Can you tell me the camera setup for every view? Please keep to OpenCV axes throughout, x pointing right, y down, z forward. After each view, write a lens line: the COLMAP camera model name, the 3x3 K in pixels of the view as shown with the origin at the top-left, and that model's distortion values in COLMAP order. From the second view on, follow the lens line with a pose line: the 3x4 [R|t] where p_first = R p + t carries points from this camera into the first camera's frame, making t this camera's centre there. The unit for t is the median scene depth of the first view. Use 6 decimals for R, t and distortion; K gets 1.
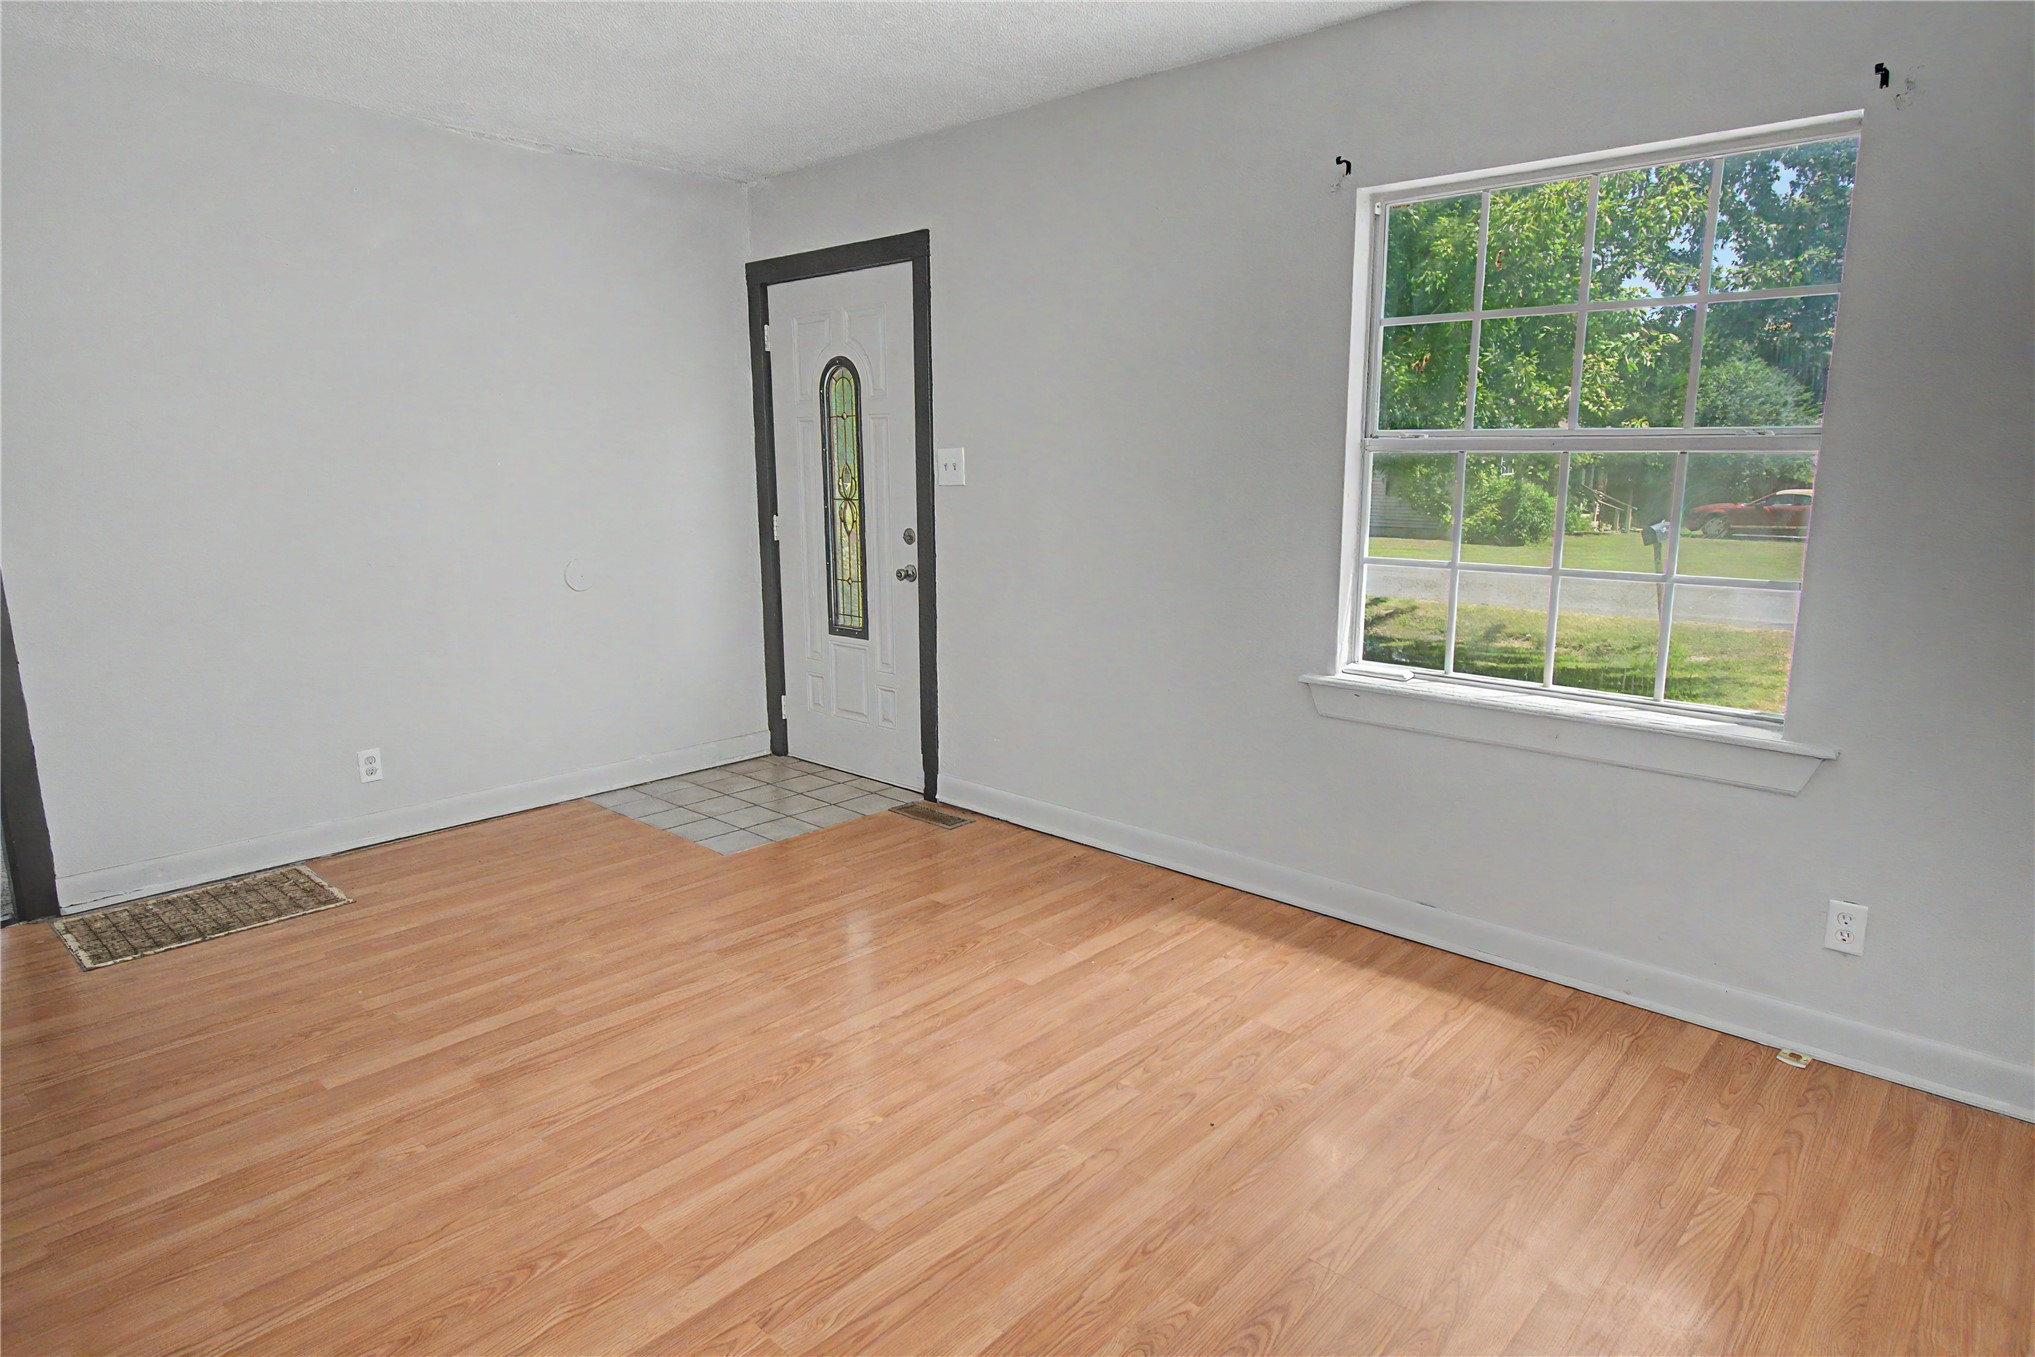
lens RADIAL K [[1154.7, 0, 1028.5], [0, 1154.7, 683.6], [0, 0, 1]] dist [-0.004524, 0.000389]
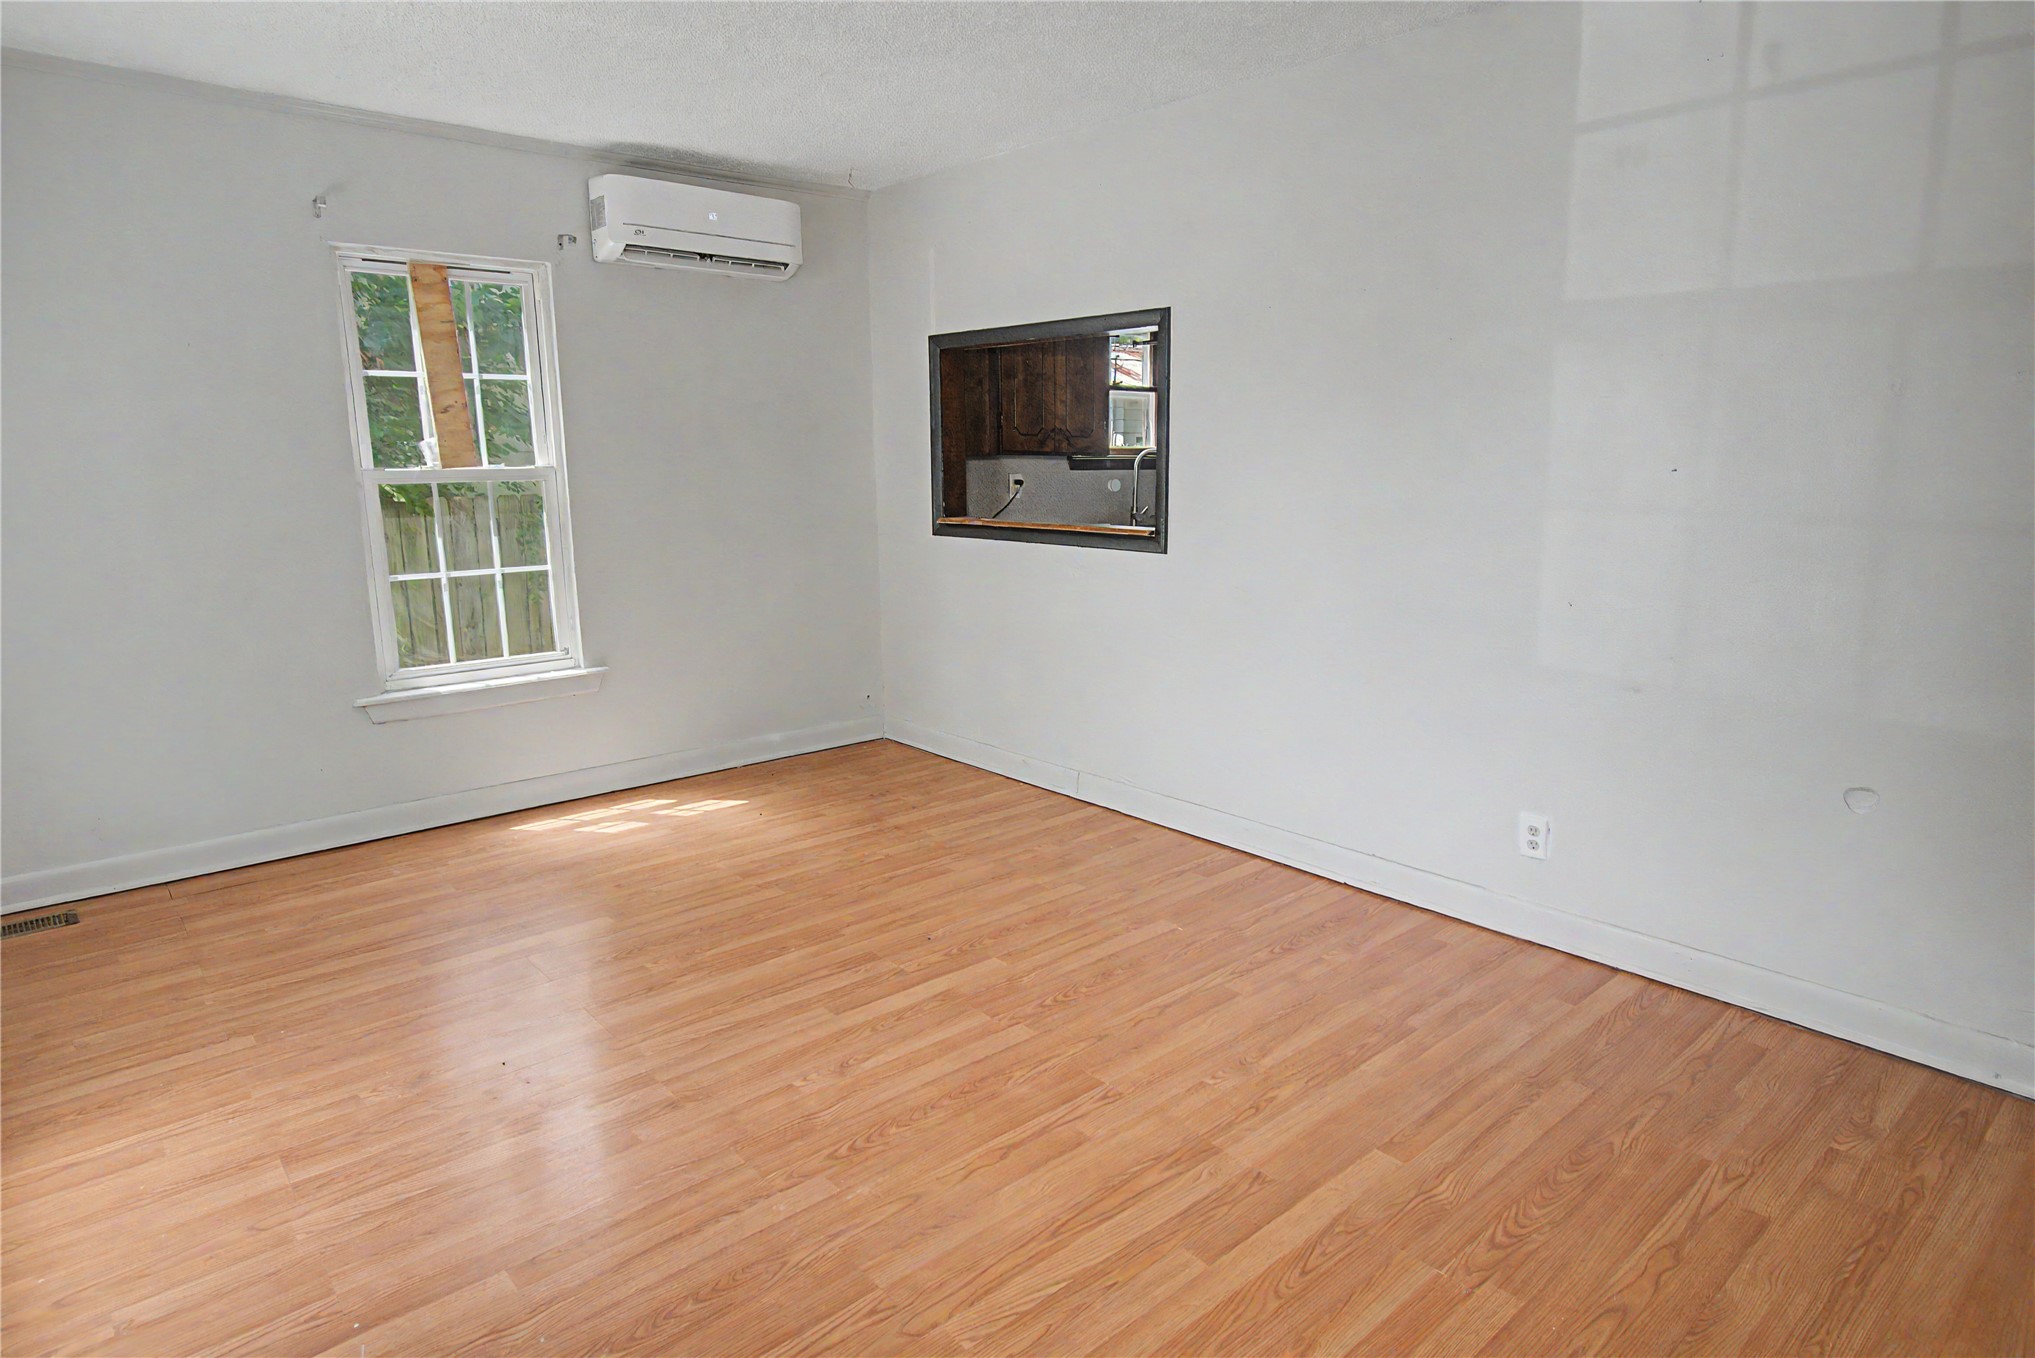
lens RADIAL K [[1154.7, 0, 1018.8], [0, 1154.7, 680.0], [0, 0, 1]] dist [-0.004524, 0.000389]
pose [[-0.993489, -0.021108, 0.111956, -0.347776], [0.023476, 0.923669, 0.382472, -0.284556], [-0.111483, 0.382610, -0.917159, 1.419743]]
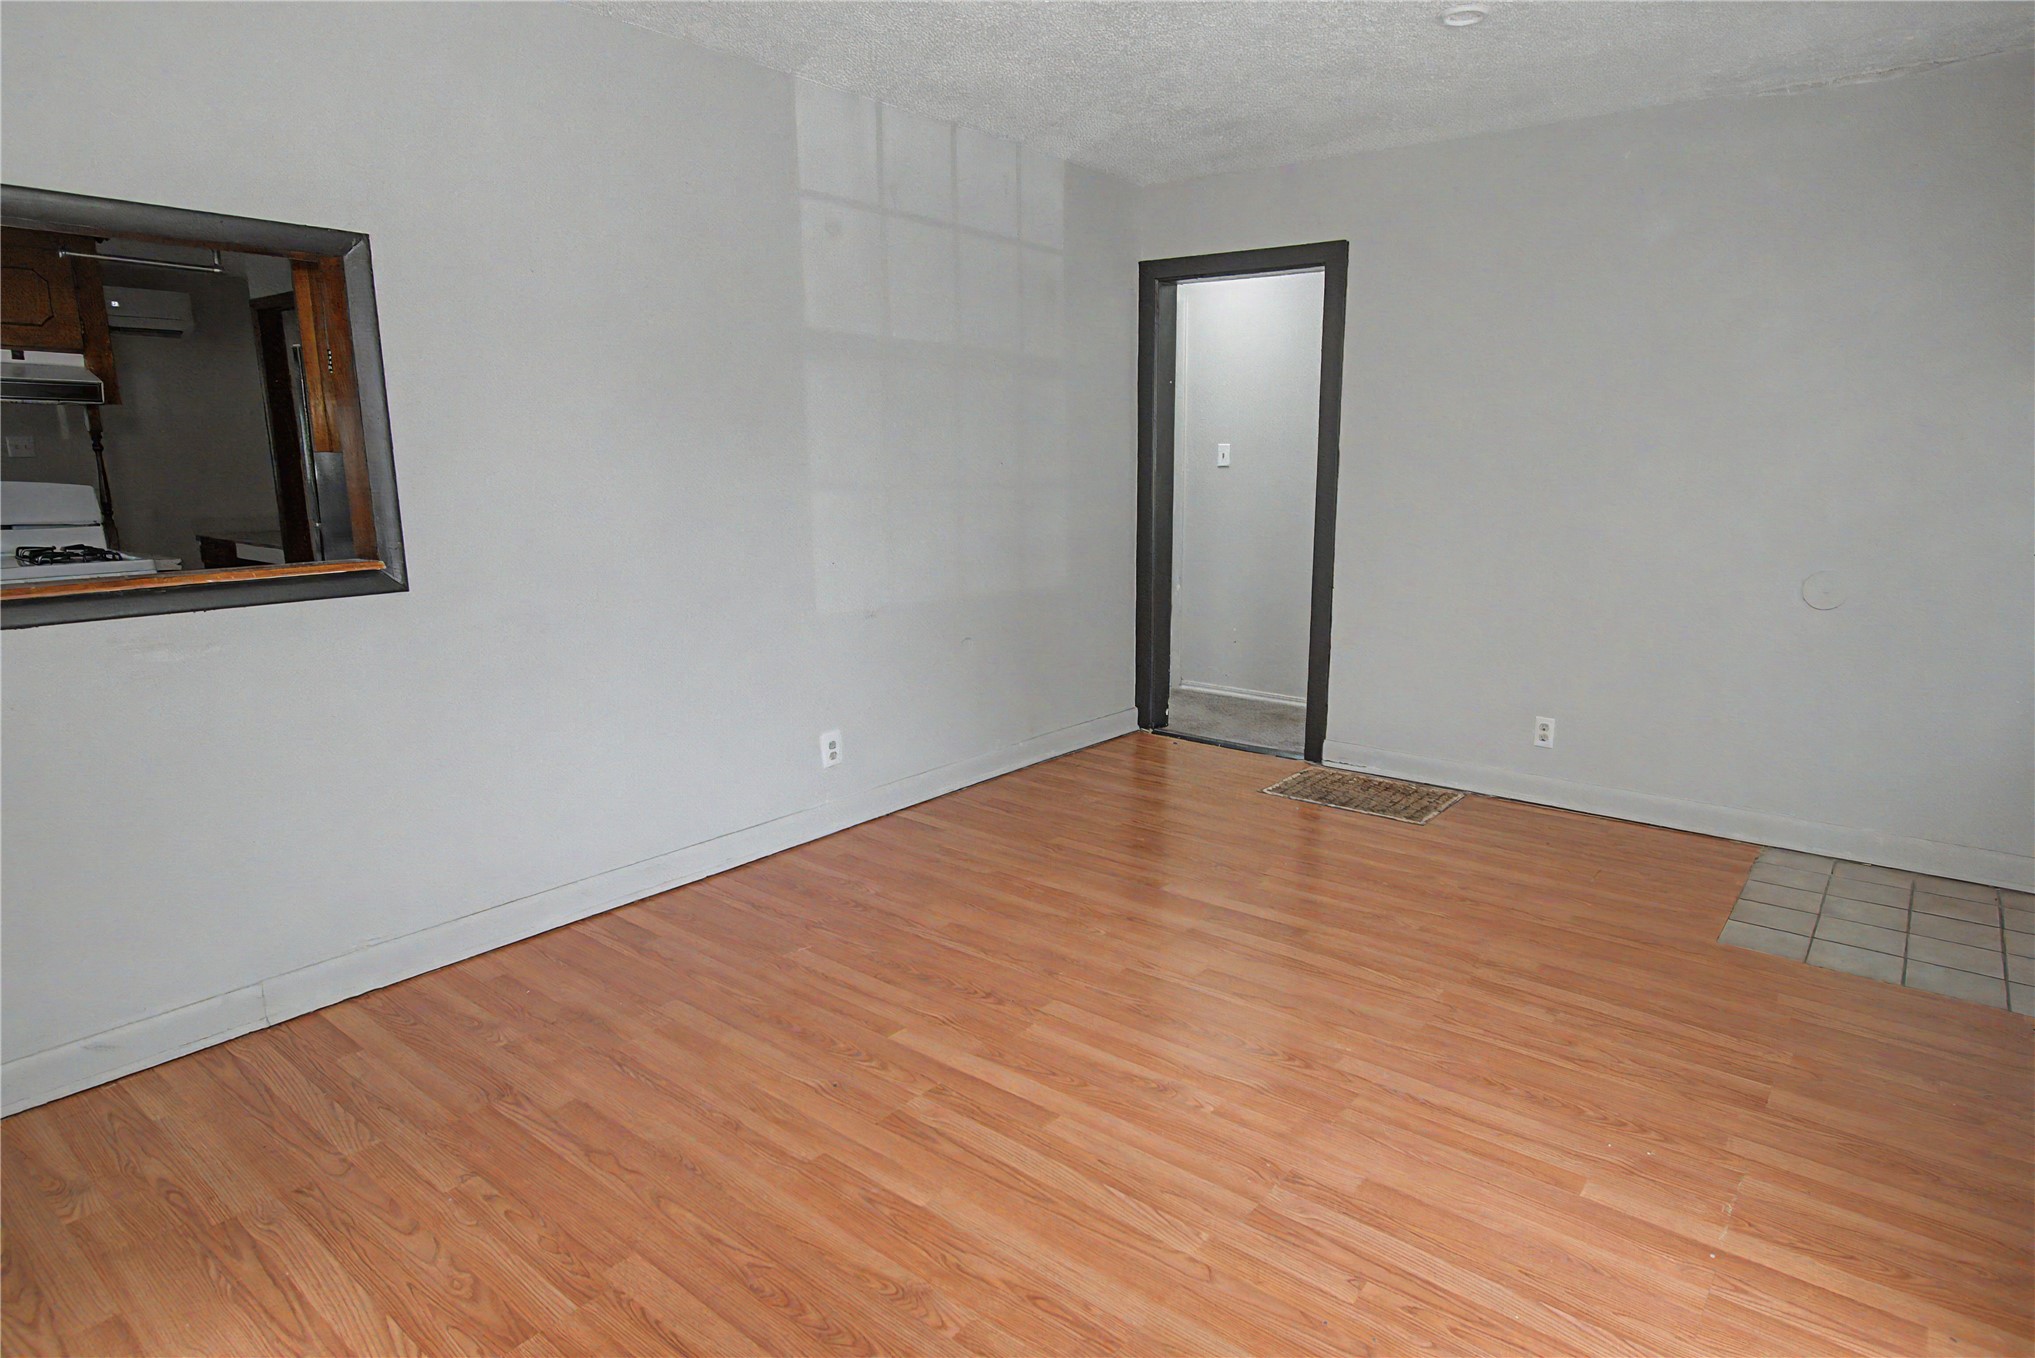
lens RADIAL K [[1154.7, 0, 1025.9], [0, 1154.7, 680.5], [0, 0, 1]] dist [-0.004524, 0.000389]
pose [[0.061826, 0.198556, -0.978138, 0.603302], [-0.195831, 0.963377, 0.183181, -0.105647], [0.978687, 0.180225, 0.098445, 0.533949]]
